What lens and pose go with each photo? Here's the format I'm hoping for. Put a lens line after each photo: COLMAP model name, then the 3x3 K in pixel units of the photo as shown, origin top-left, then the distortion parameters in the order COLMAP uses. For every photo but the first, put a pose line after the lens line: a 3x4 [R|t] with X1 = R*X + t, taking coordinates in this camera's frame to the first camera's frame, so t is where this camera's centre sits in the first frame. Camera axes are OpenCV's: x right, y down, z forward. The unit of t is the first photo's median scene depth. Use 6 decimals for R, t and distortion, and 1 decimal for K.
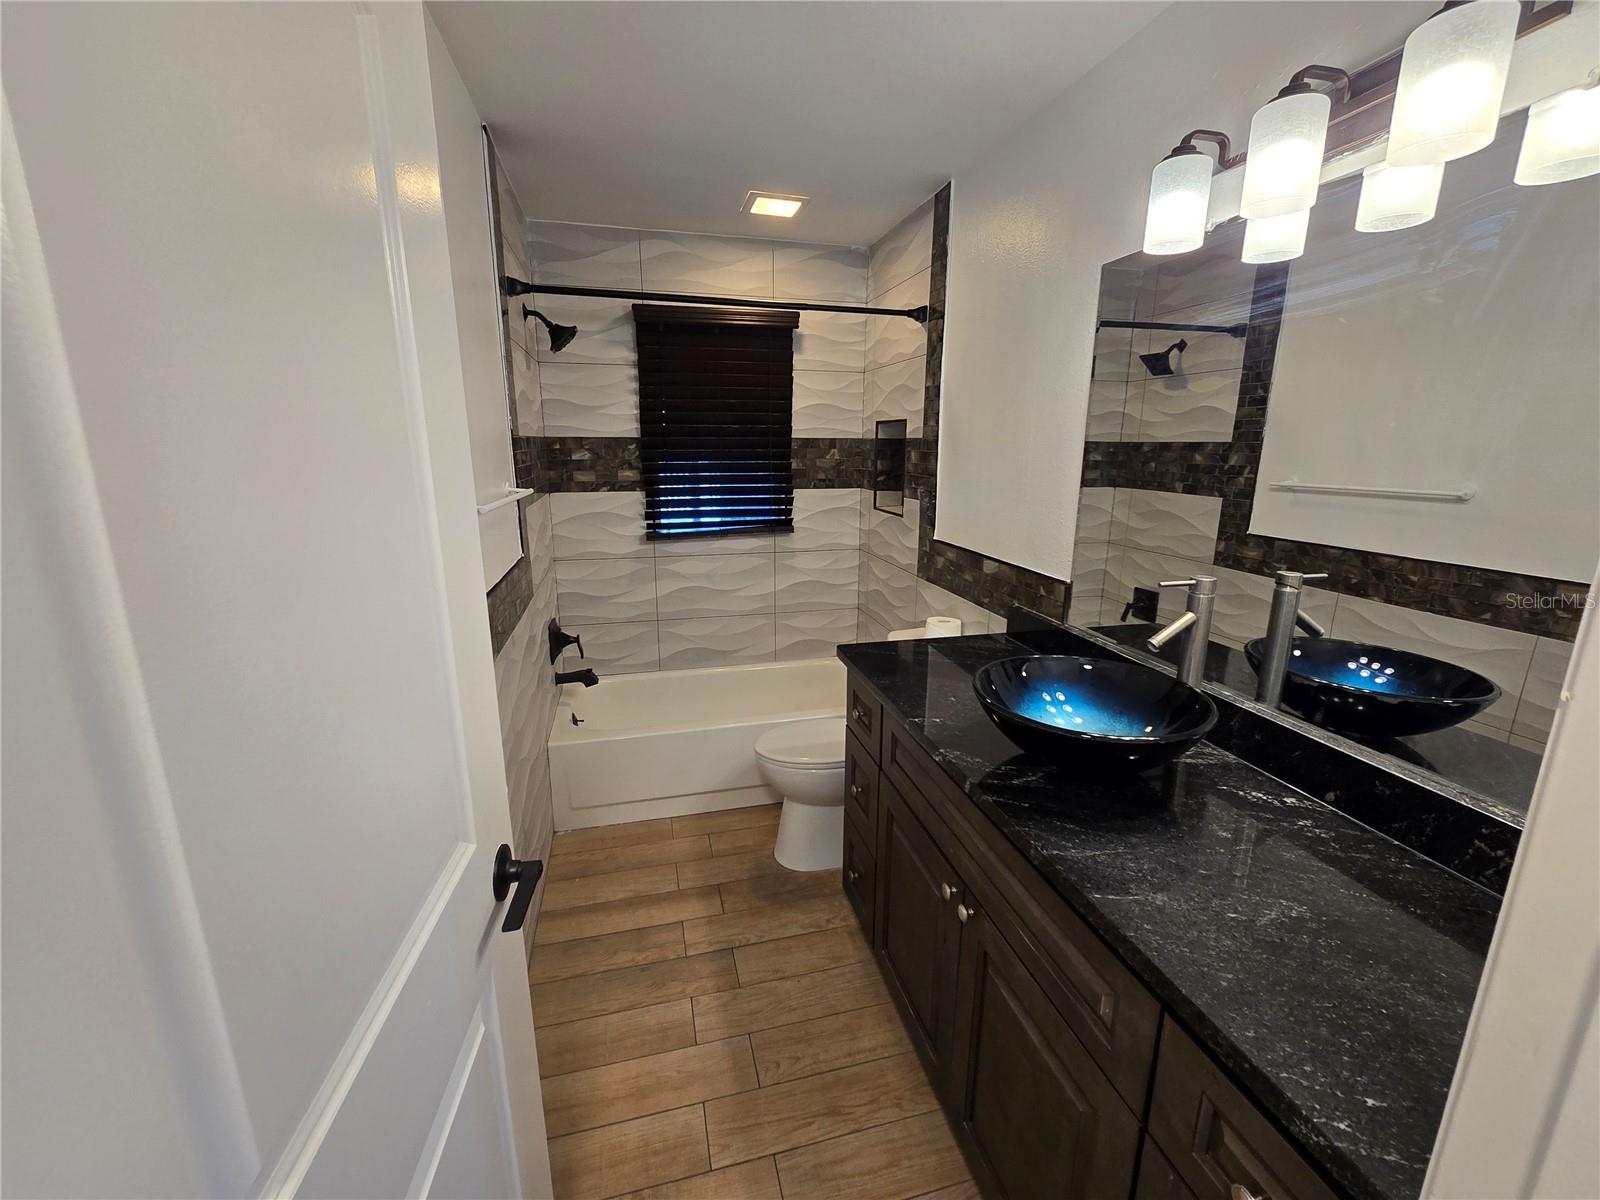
lens RADIAL K [[655.1, 0, 807.2], [0, 655.1, 593.9], [0, 0, 1]] dist [-0.005497, -0.000382]
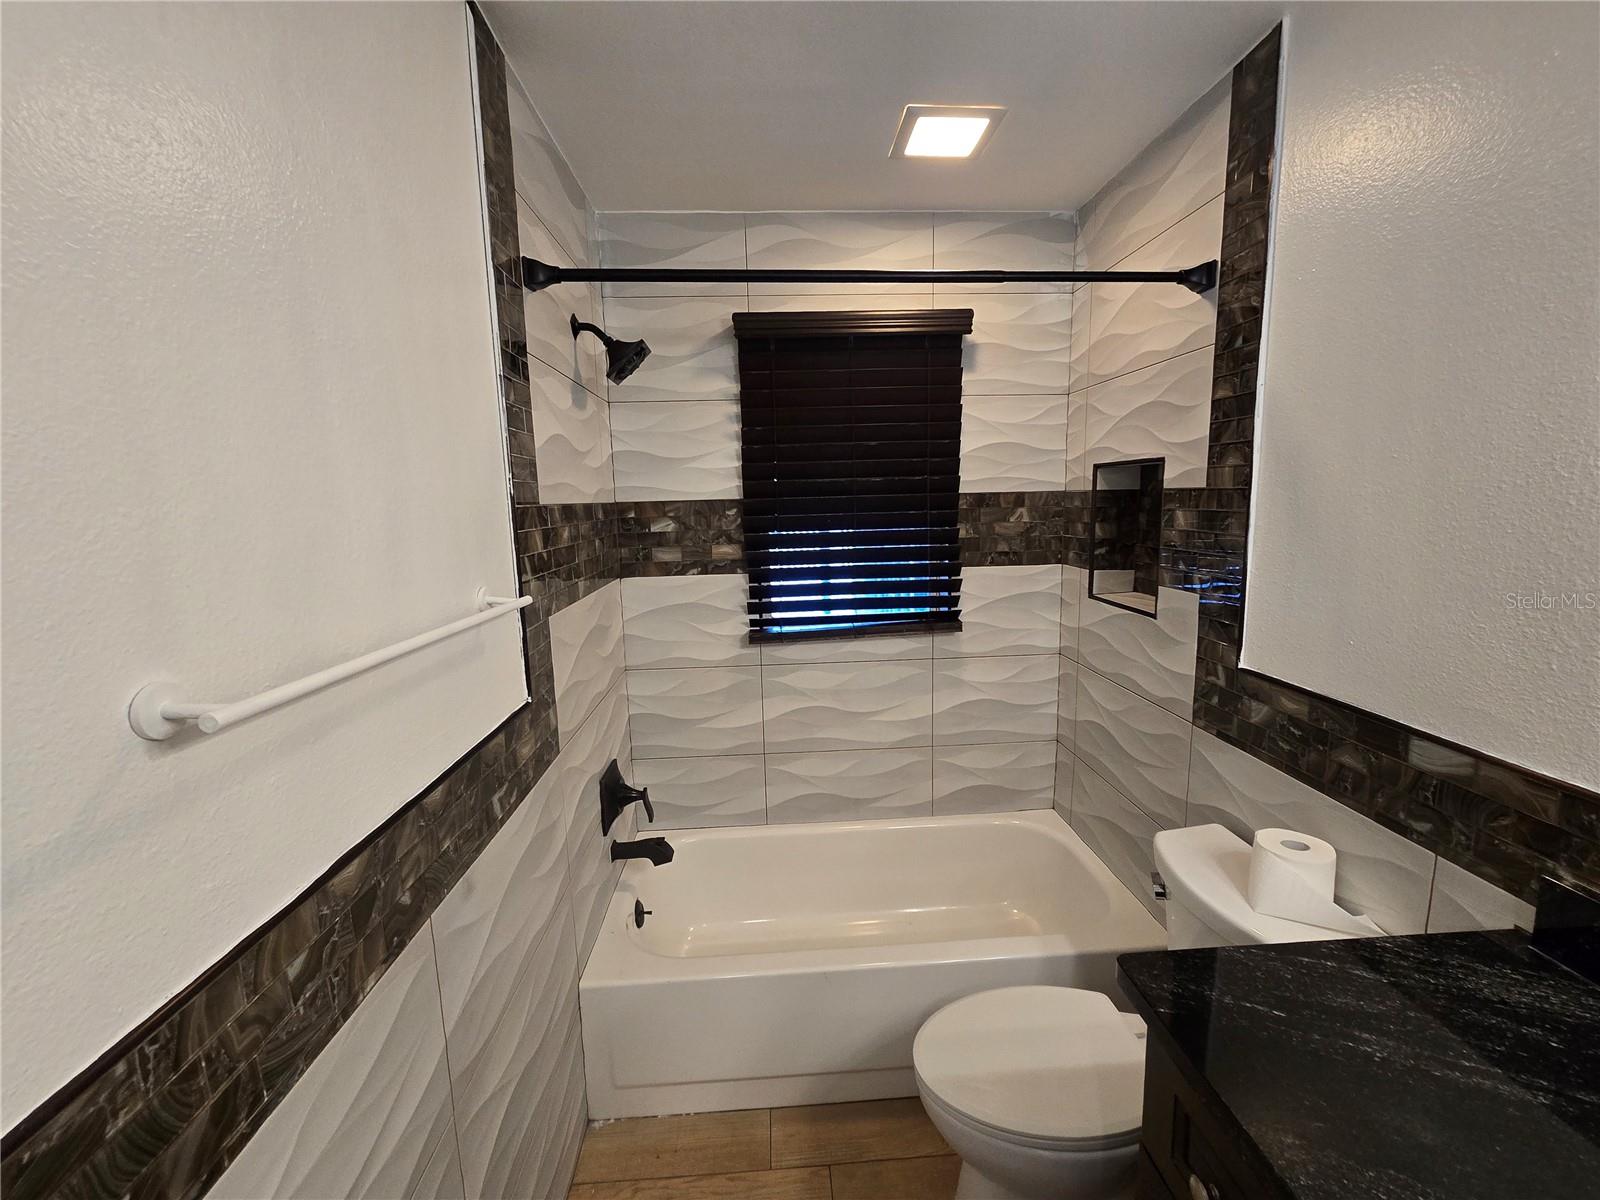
lens RADIAL K [[655.1, 0, 807.2], [0, 655.1, 593.9], [0, 0, 1]] dist [-0.005497, -0.000382]
pose [[0.980447, -0.000143, -0.196786, -0.046822], [-0.015579, 0.996805, -0.078345, -0.082075], [0.196168, 0.079878, 0.977311, 0.327755]]
